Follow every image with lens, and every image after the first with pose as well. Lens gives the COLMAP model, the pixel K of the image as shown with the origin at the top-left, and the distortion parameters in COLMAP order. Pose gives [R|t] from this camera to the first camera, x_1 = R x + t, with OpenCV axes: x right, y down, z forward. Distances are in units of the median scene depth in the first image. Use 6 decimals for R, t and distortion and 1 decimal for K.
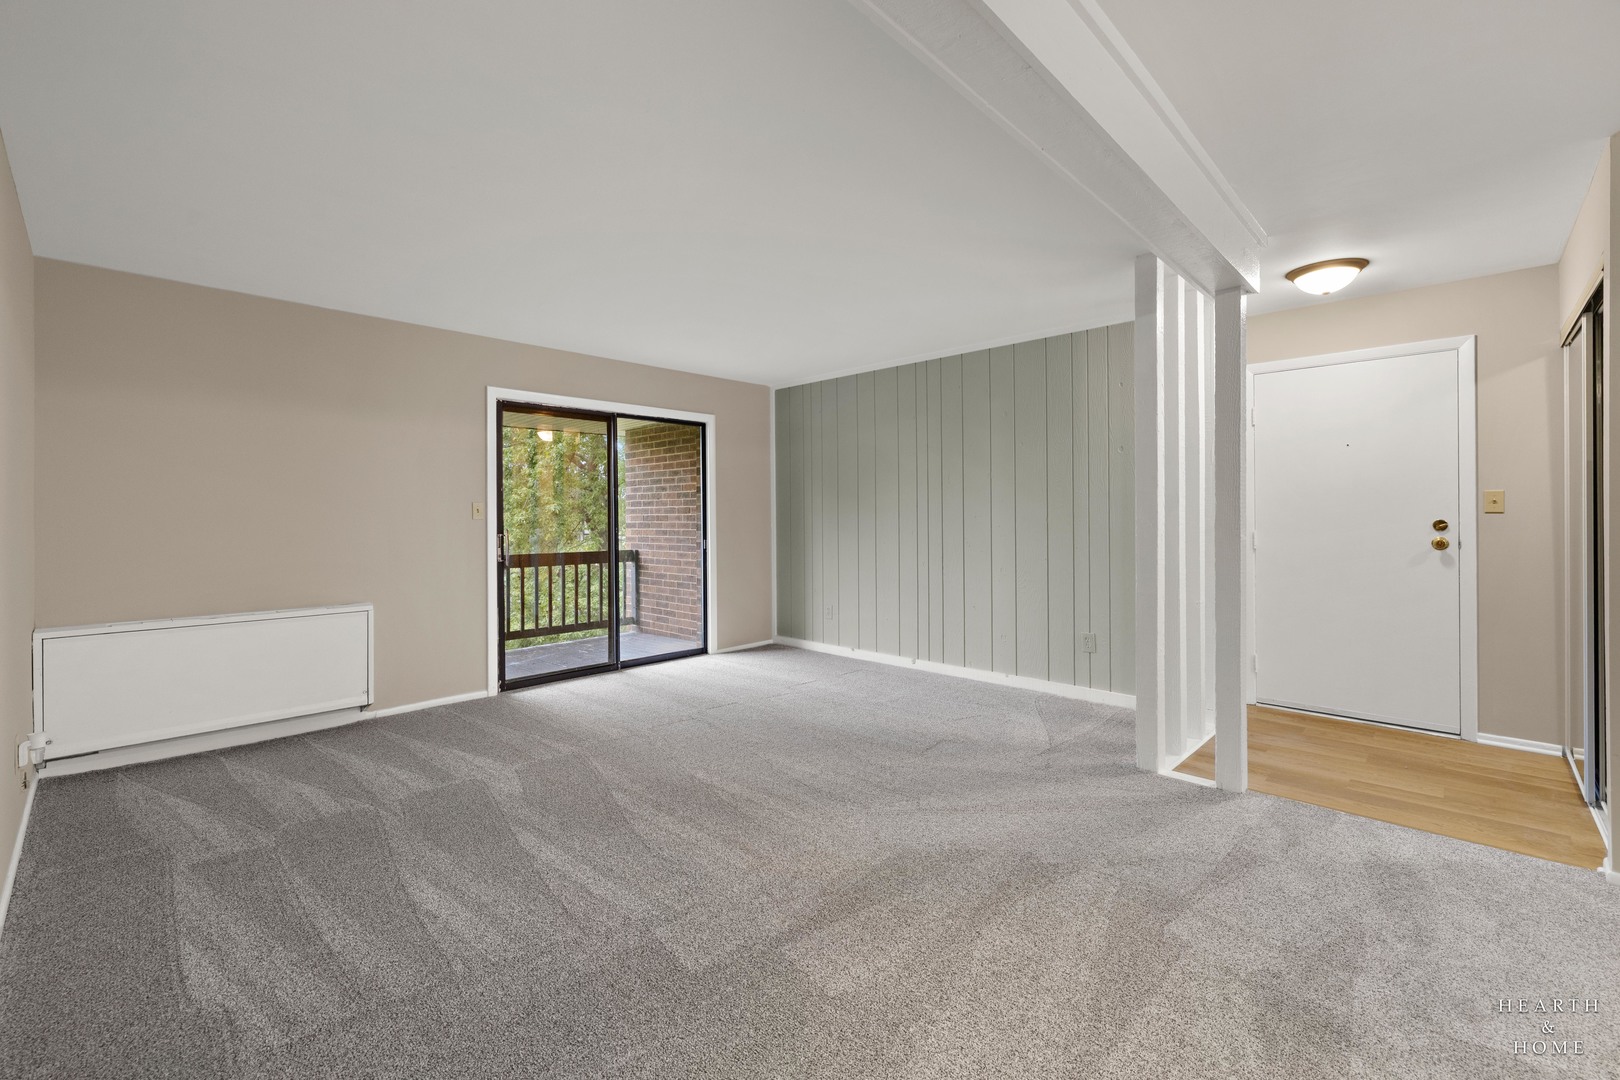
lens RADIAL K [[686.7, 0, 804.0], [0, 686.7, 515.8], [0, 0, 1]] dist [-0.002278, 0.000055]
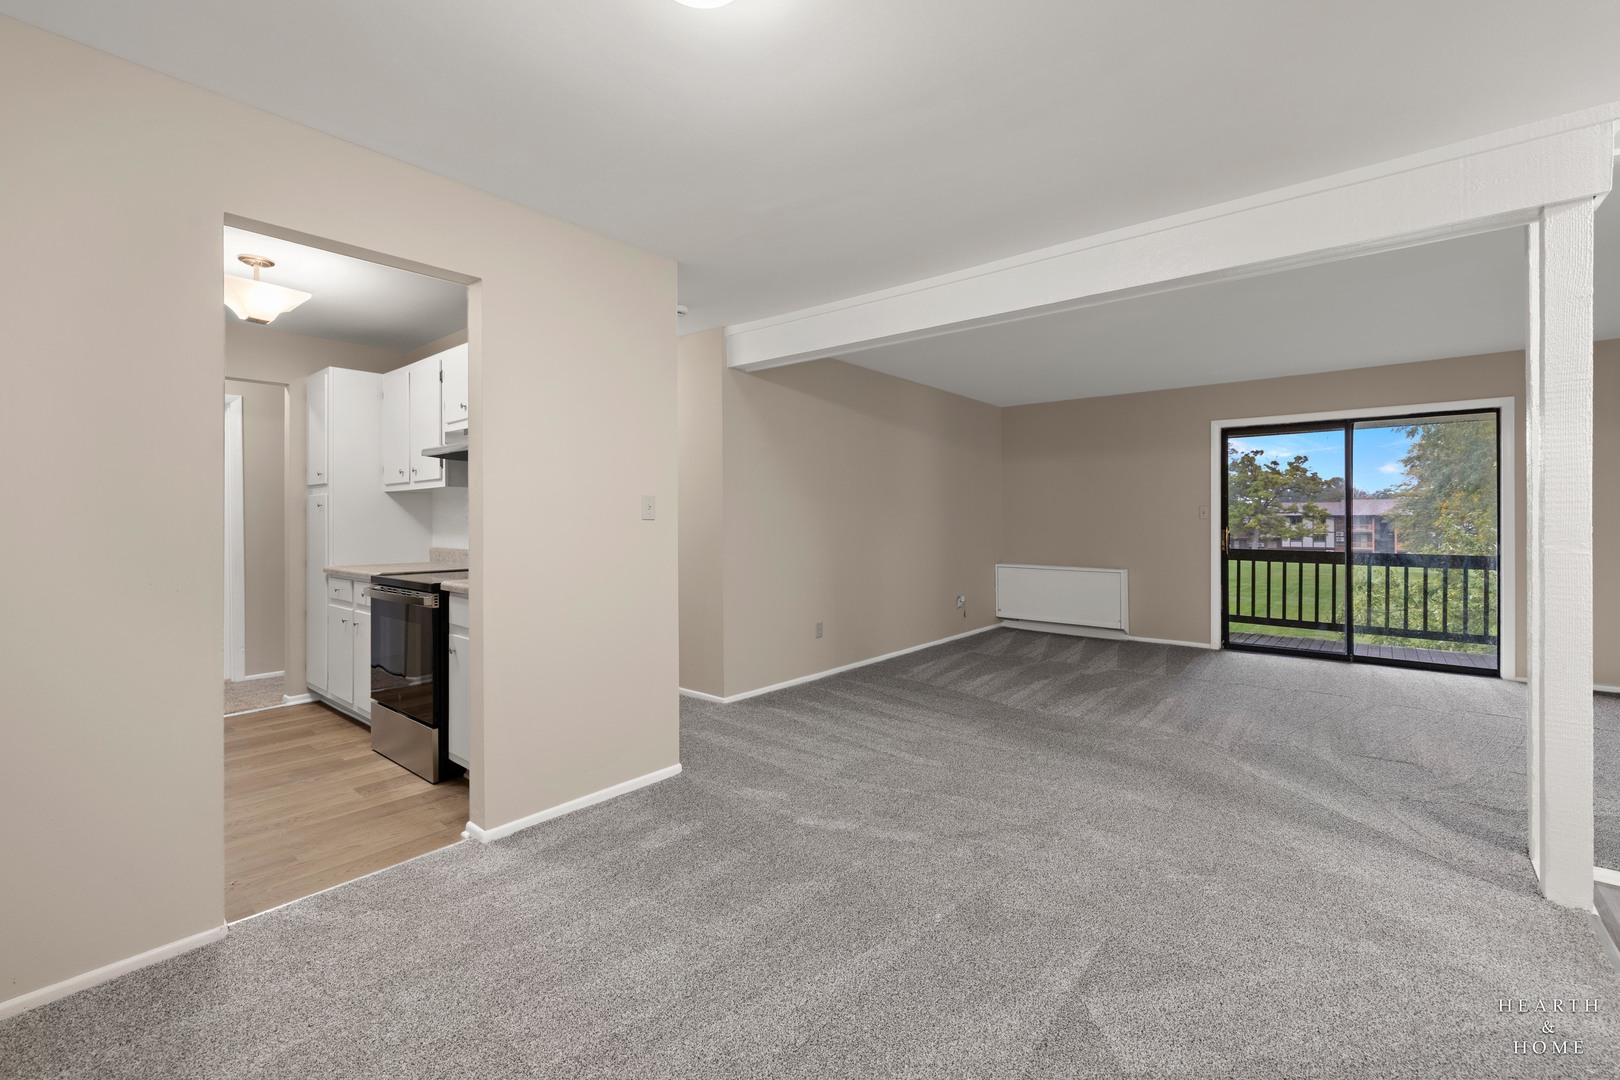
lens RADIAL K [[686.7, 0, 804.0], [0, 686.7, 515.8], [0, 0, 1]] dist [-0.002278, 0.000055]
pose [[0.067405, 0.002853, -0.997722, 0.826946], [-0.000472, 0.999996, 0.002828, -0.003470], [0.997726, 0.000281, 0.067406, 0.103013]]
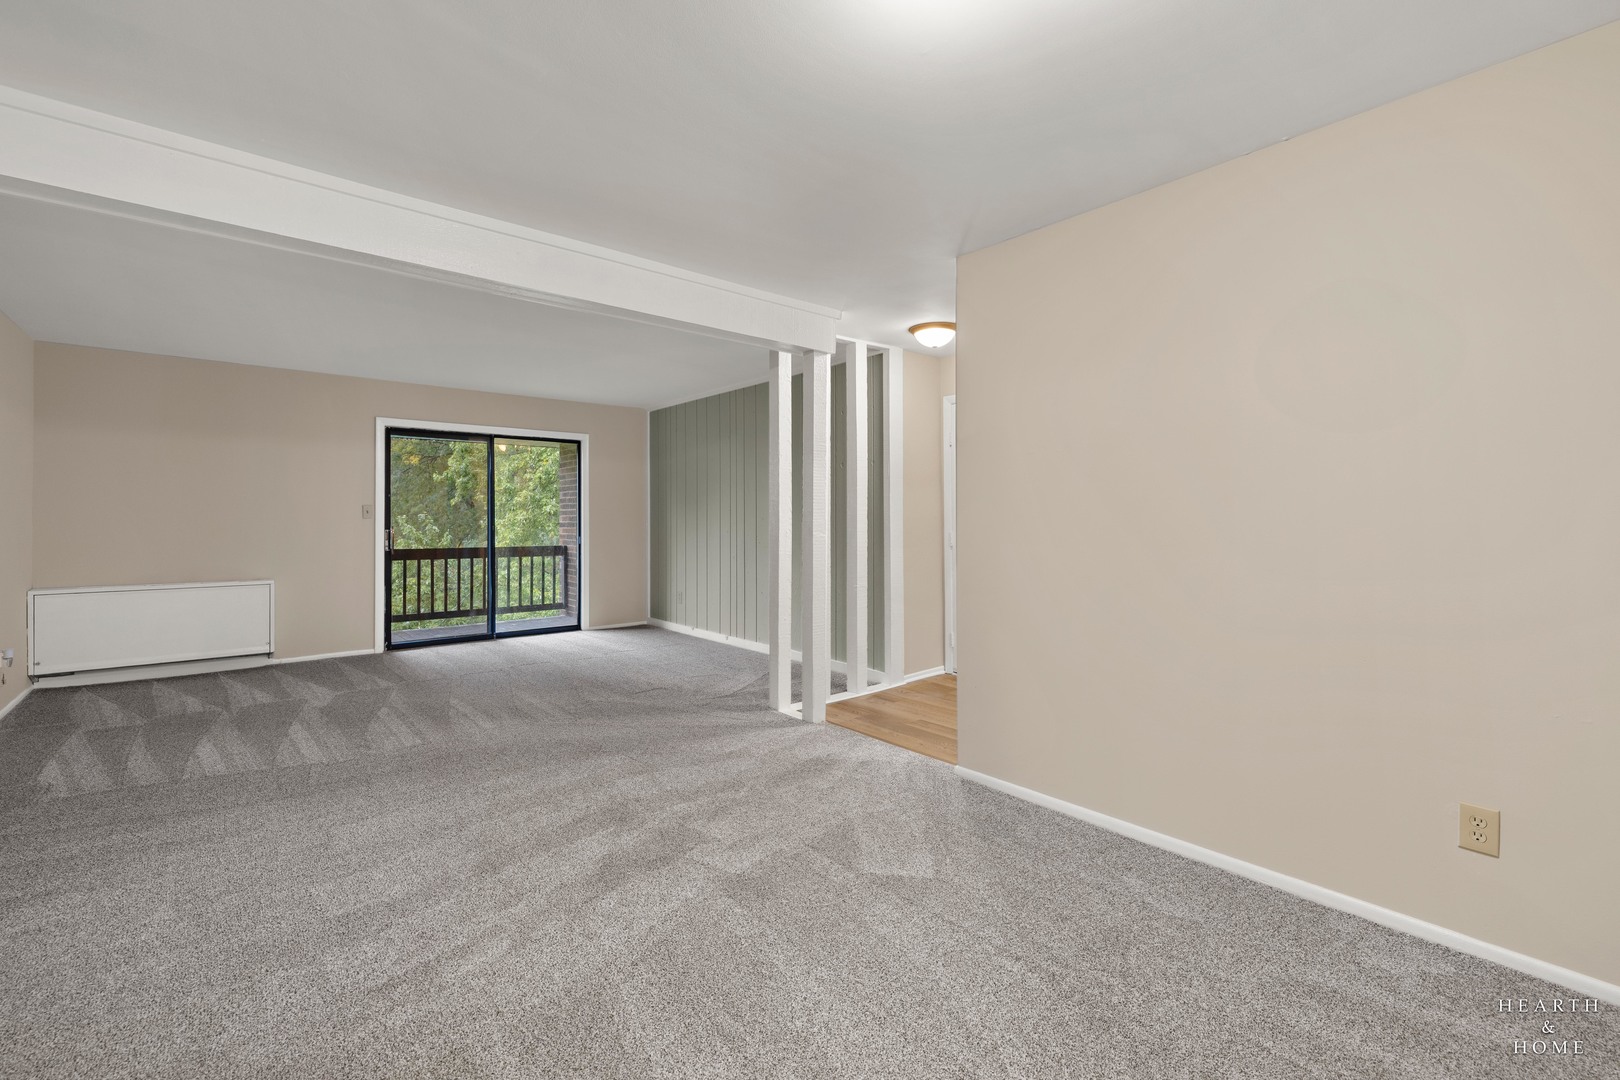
lens RADIAL K [[686.7, 0, 804.0], [0, 686.7, 515.8], [0, 0, 1]] dist [-0.002278, 0.000055]
pose [[0.995243, 0.004684, -0.097307, 0.473446], [-0.005065, 0.999980, -0.003672, 0.001030], [0.097288, 0.004148, 0.995248, -0.221598]]
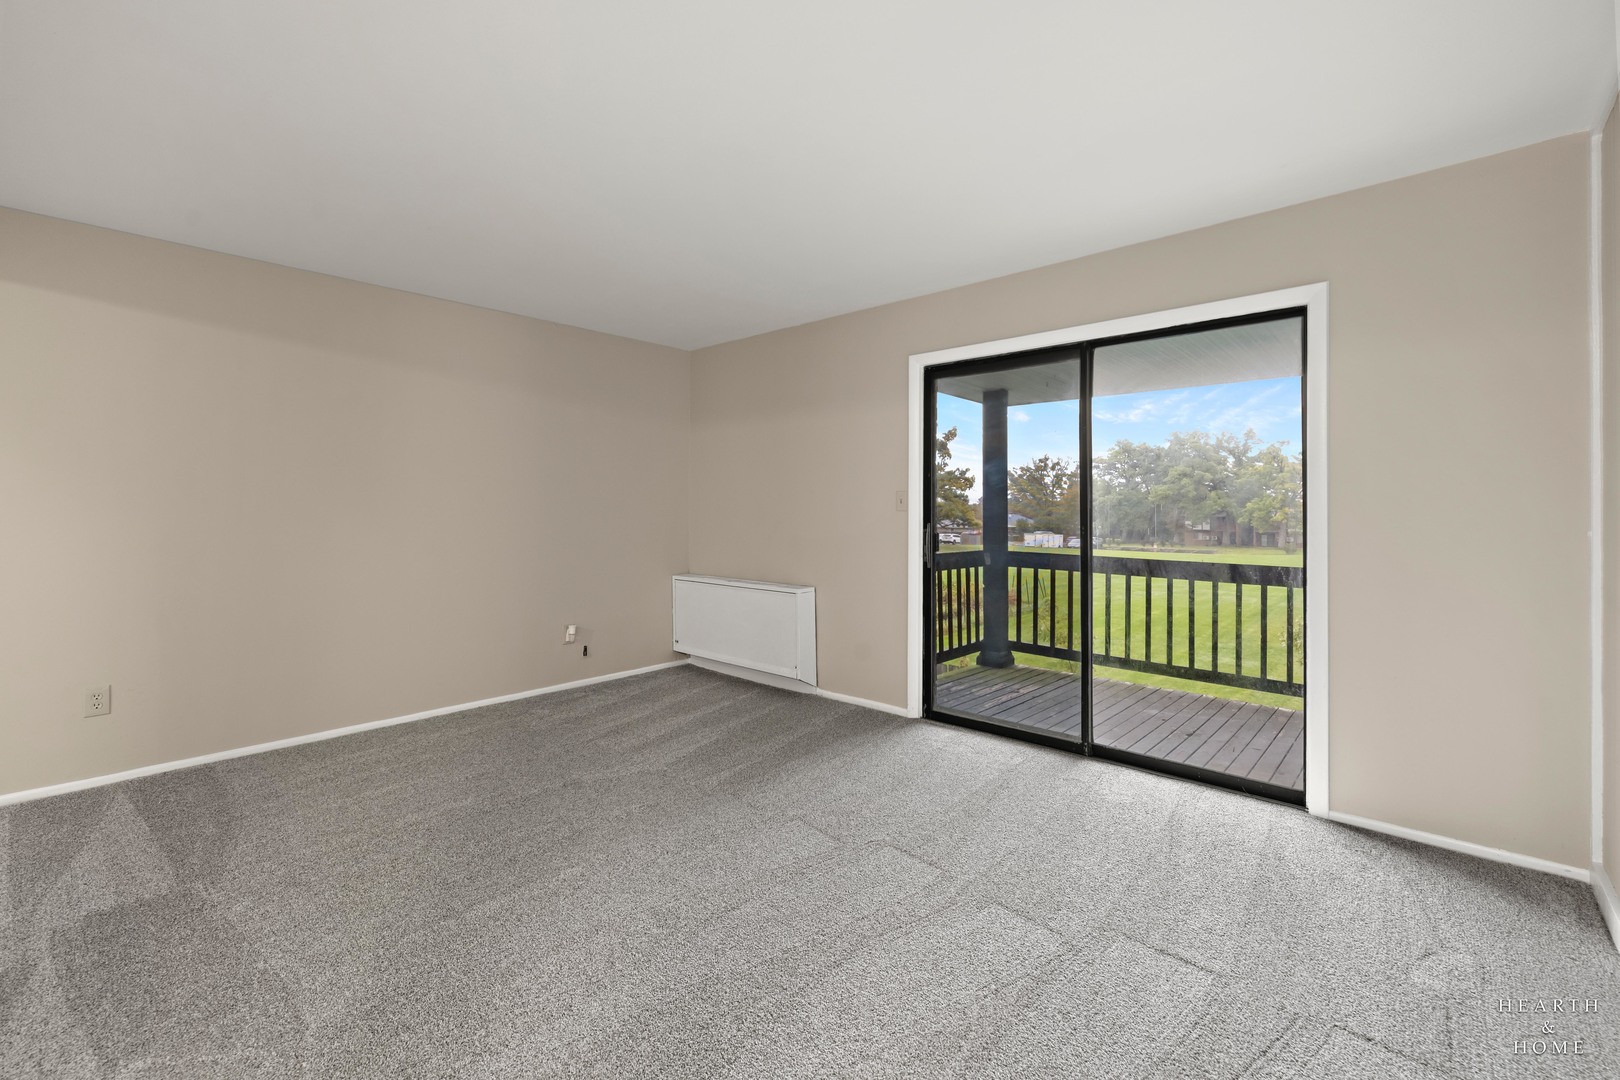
lens RADIAL K [[698.5, 0, 803.0], [0, 698.5, 477.0], [0, 0, 1]] dist [0.000314, 0.000057]
pose [[0.039853, -0.042732, -0.998291, 0.402965], [-0.000942, 0.999083, -0.042804, 0.003751], [0.999205, 0.002646, 0.039776, 0.821745]]
